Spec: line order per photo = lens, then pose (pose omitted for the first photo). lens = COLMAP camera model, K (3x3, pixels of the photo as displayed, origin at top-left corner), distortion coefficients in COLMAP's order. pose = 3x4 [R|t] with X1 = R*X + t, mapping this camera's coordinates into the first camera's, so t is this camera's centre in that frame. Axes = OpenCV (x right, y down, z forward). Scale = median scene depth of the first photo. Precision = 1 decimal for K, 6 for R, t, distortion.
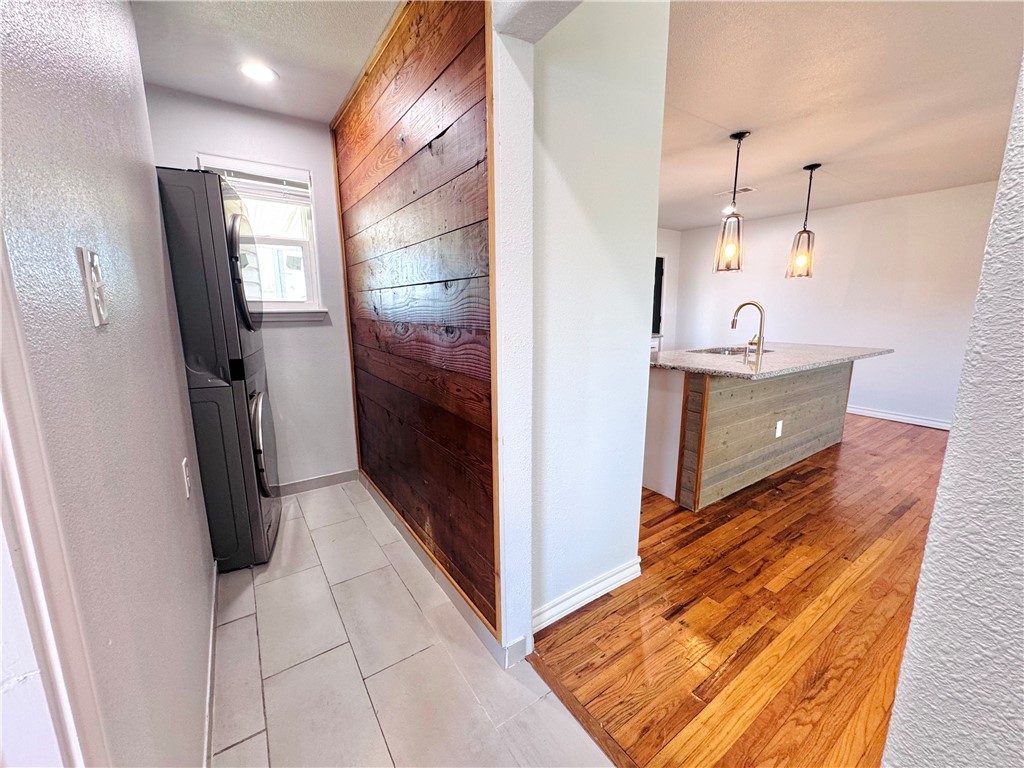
lens RADIAL K [[415.5, 0, 511.2], [0, 415.5, 383.5], [0, 0, 1]] dist [-0.004042, -0.000113]
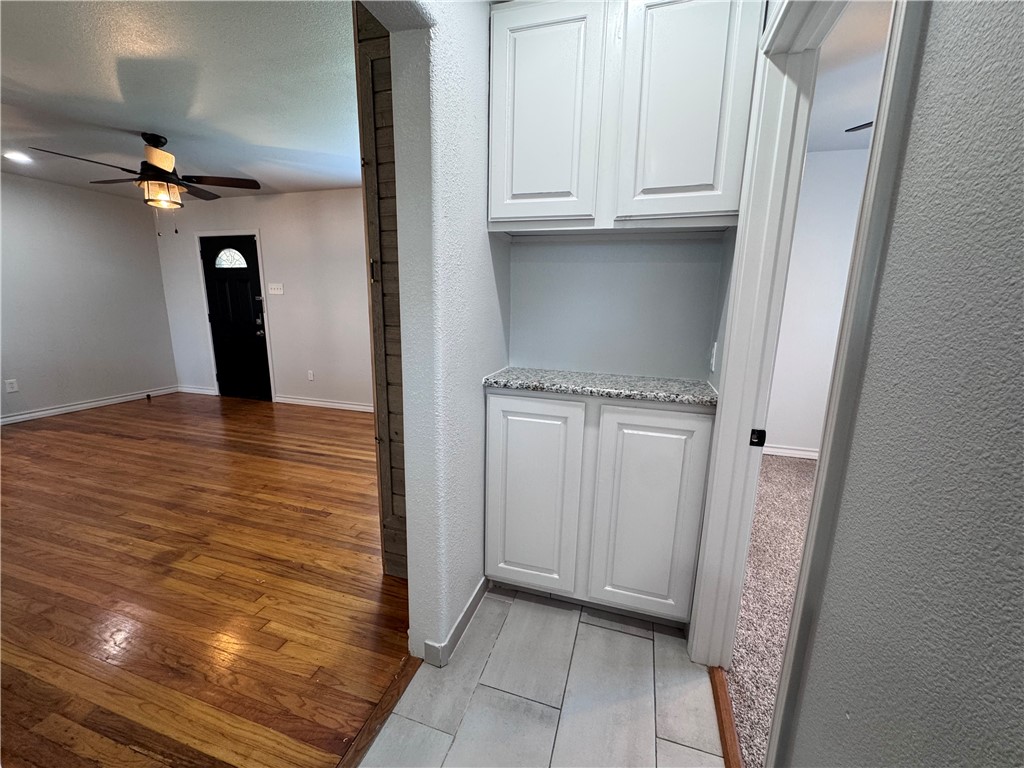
lens RADIAL K [[415.5, 0, 512.4], [0, 415.5, 383.6], [0, 0, 1]] dist [-0.004042, -0.000113]
pose [[-0.625409, -0.162953, 0.763093, -0.260996], [0.137085, 0.939795, 0.313038, -0.093809], [-0.768161, 0.300386, -0.565417, 0.446976]]
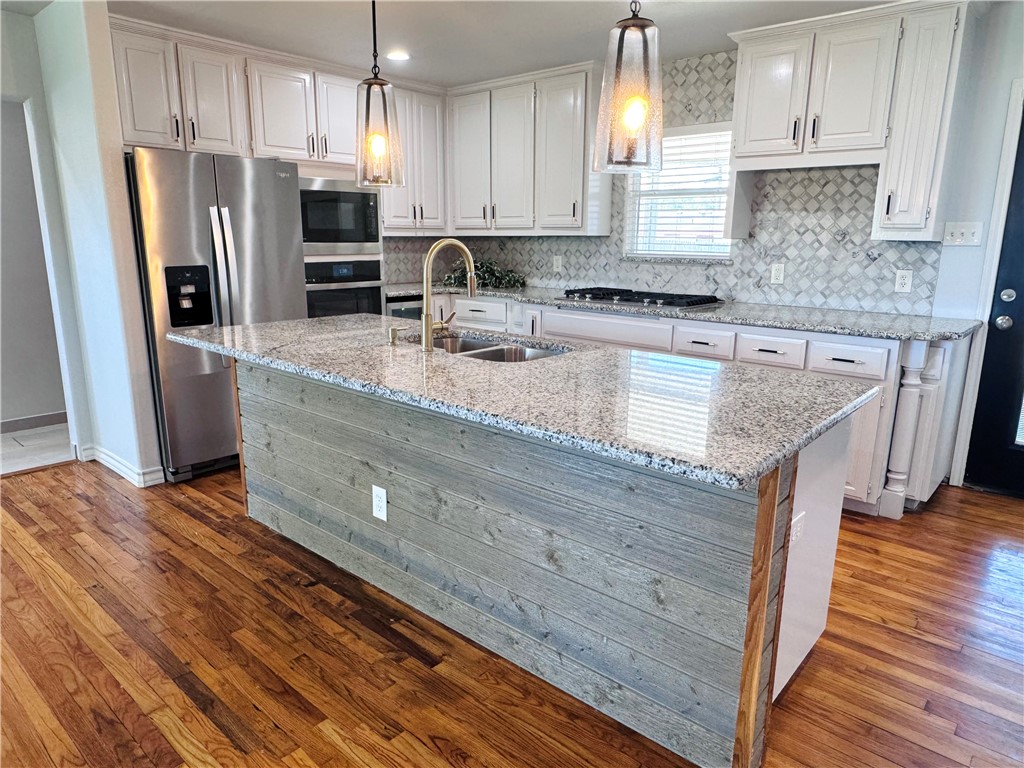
lens RADIAL K [[652.9, 0, 509.9], [0, 652.9, 384.2], [0, 0, 1]] dist [-0.007441, -0.001218]
pose [[0.257831, 0.218417, -0.941179, 1.834337], [-0.195244, 0.965795, 0.170644, -0.254697], [0.946258, 0.139762, 0.291656, 1.187325]]
